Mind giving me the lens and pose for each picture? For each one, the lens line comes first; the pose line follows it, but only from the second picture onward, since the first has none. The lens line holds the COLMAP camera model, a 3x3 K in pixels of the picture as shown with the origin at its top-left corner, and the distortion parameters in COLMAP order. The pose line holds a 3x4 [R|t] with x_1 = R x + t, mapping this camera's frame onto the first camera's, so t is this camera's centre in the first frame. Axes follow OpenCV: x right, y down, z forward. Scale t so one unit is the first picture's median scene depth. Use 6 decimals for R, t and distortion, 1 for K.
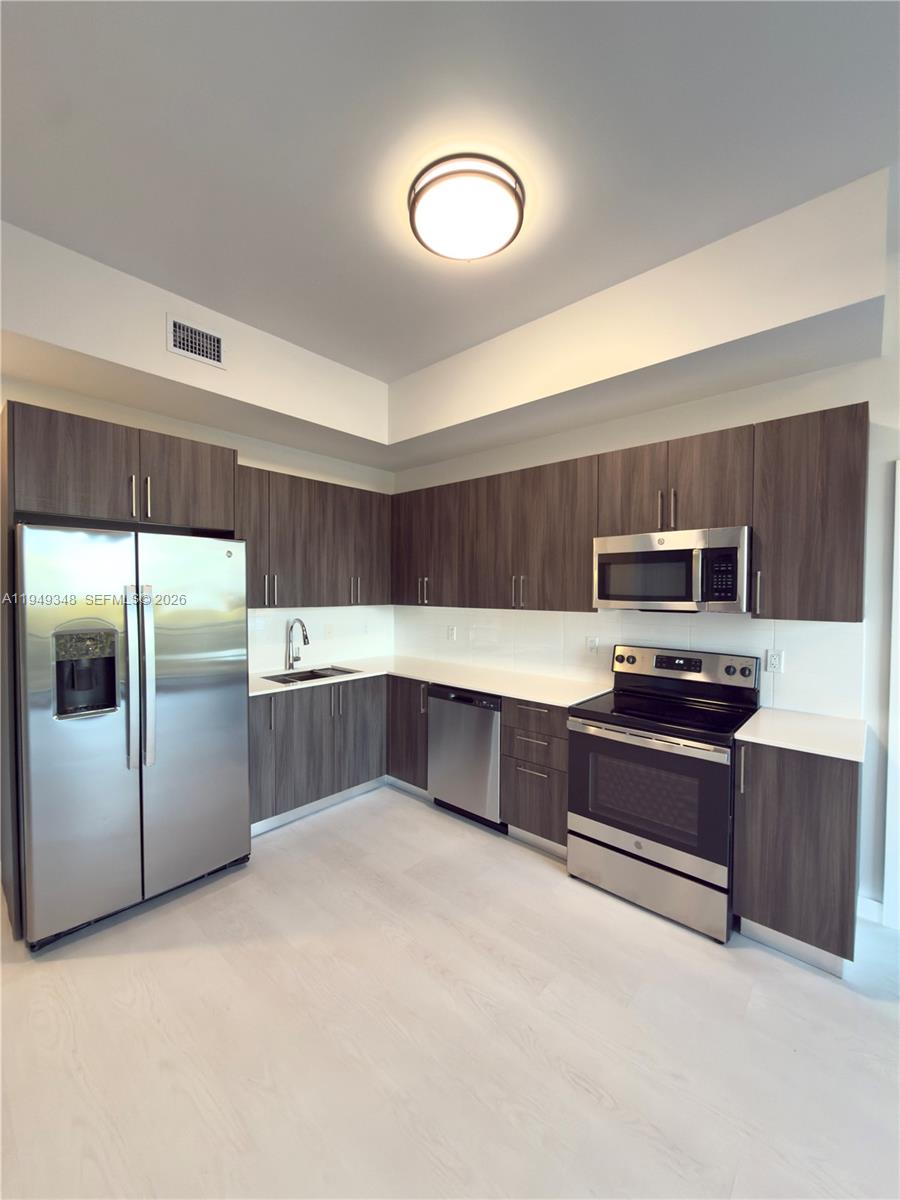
lens RADIAL K [[477.3, 0, 447.7], [0, 477.3, 603.1], [0, 0, 1]] dist [0.001716, 0.000365]
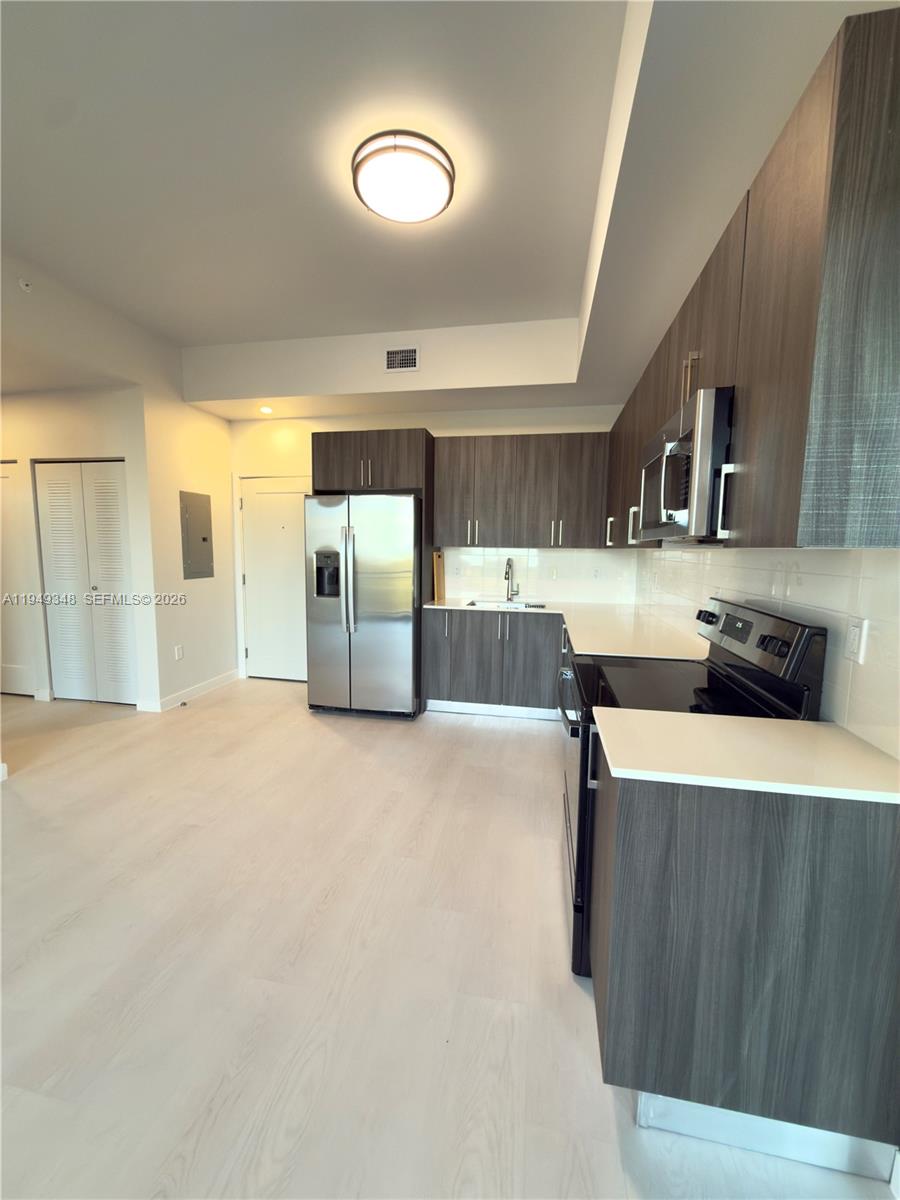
lens RADIAL K [[477.3, 0, 448.8], [0, 477.3, 602.8], [0, 0, 1]] dist [0.001716, 0.000365]
pose [[0.512600, 0.102089, -0.852537, 0.846955], [-0.037692, 0.994625, 0.096441, 0.046887], [0.857800, -0.017302, 0.513693, 0.355018]]
